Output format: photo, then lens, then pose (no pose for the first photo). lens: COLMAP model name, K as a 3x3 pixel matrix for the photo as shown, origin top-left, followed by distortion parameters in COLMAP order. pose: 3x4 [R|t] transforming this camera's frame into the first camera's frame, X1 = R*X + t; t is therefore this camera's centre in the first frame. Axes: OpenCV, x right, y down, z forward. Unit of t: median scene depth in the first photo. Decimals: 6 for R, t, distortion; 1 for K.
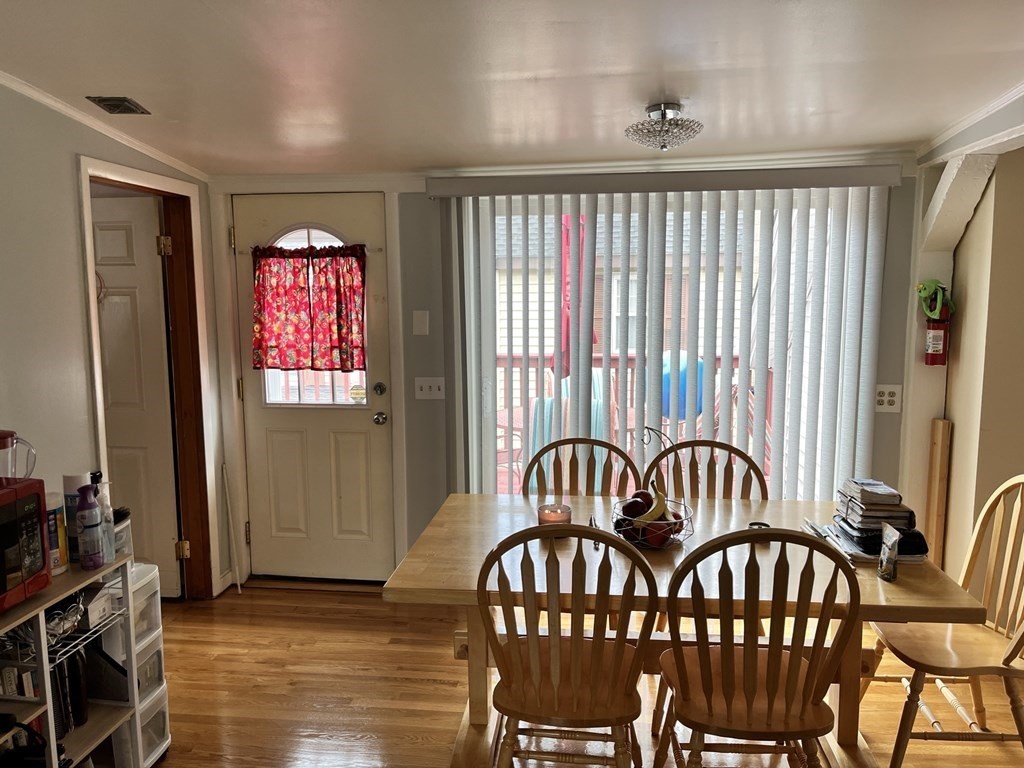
lens RADIAL K [[775.7, 0, 484.4], [0, 775.7, 375.9], [0, 0, 1]] dist [0.071874, -0.106089]
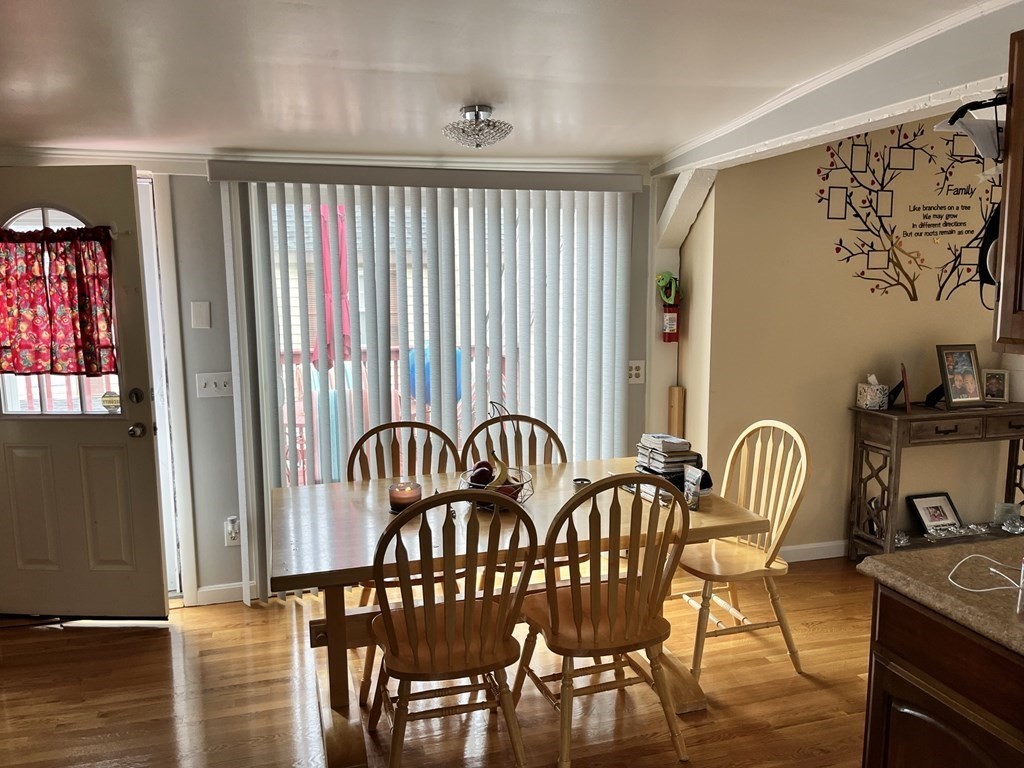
lens RADIAL K [[775.7, 0, 519.4], [0, 775.7, 385.8], [0, 0, 1]] dist [0.071874, -0.106089]
pose [[0.915034, -0.053642, 0.399795, -0.132193], [0.045990, 0.998529, 0.028716, 0.008545], [-0.400747, -0.007889, 0.916155, -0.014135]]
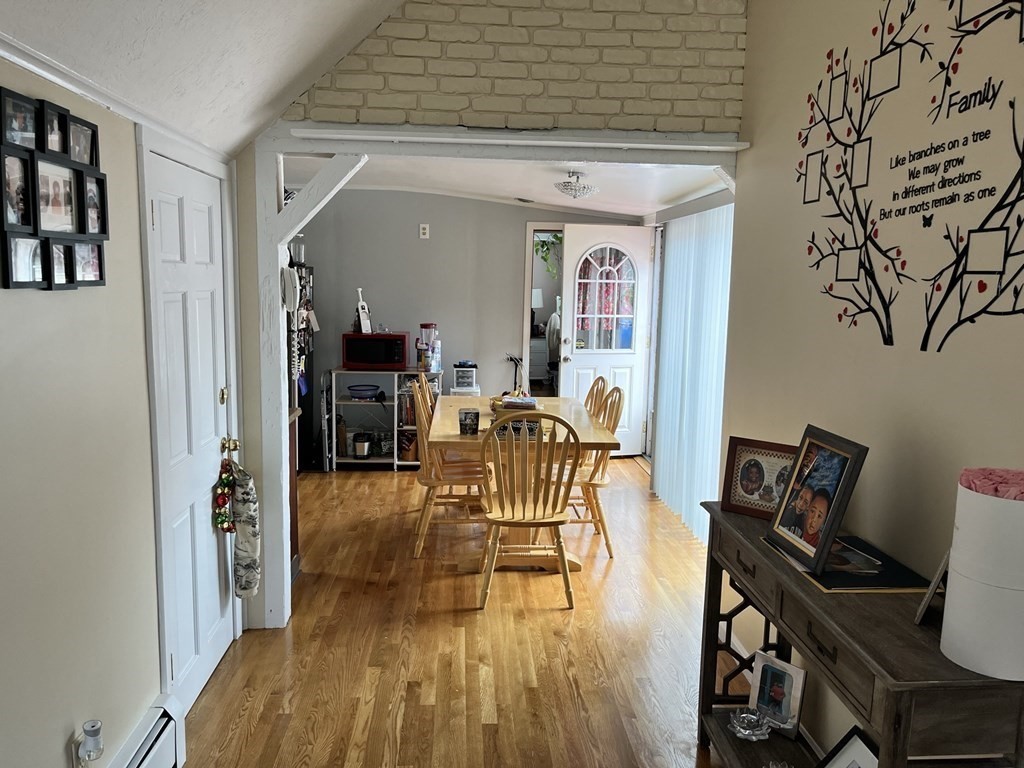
lens RADIAL K [[775.7, 0, 515.3], [0, 775.7, 384.6], [0, 0, 1]] dist [0.071874, -0.106089]
pose [[0.188448, 0.145532, -0.971240, 1.941826], [-0.135120, 0.983397, 0.121136, -0.085766], [0.972744, 0.108406, 0.204984, 0.589489]]
